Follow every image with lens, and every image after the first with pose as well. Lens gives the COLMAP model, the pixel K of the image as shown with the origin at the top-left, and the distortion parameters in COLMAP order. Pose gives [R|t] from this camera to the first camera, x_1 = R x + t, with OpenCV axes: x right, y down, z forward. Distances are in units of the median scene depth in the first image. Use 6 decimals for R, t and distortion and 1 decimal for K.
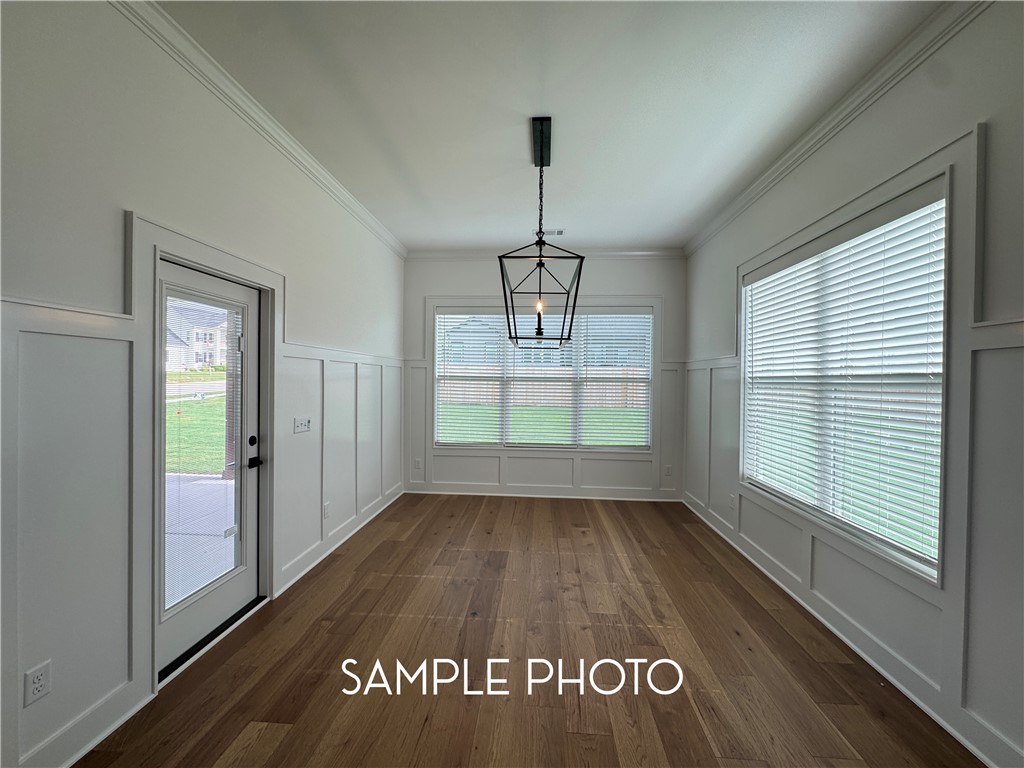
lens RADIAL K [[408.8, 0, 512.1], [0, 408.8, 383.9], [0, 0, 1]] dist [-0.003174, -0.001101]
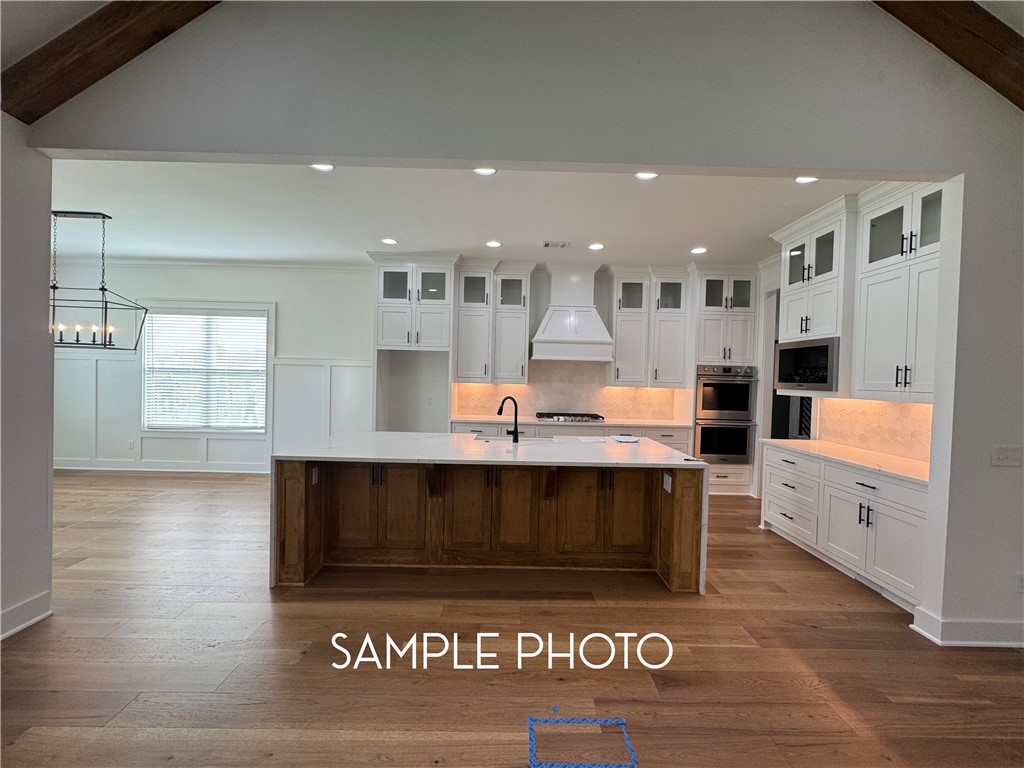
lens RADIAL K [[408.8, 0, 513.1], [0, 408.8, 384.8], [0, 0, 1]] dist [-0.003174, -0.001101]
pose [[-0.081808, -0.037729, 0.995934, -2.427347], [-0.014754, 0.999220, 0.036641, -0.056385], [-0.996539, -0.011696, -0.082301, -0.745793]]
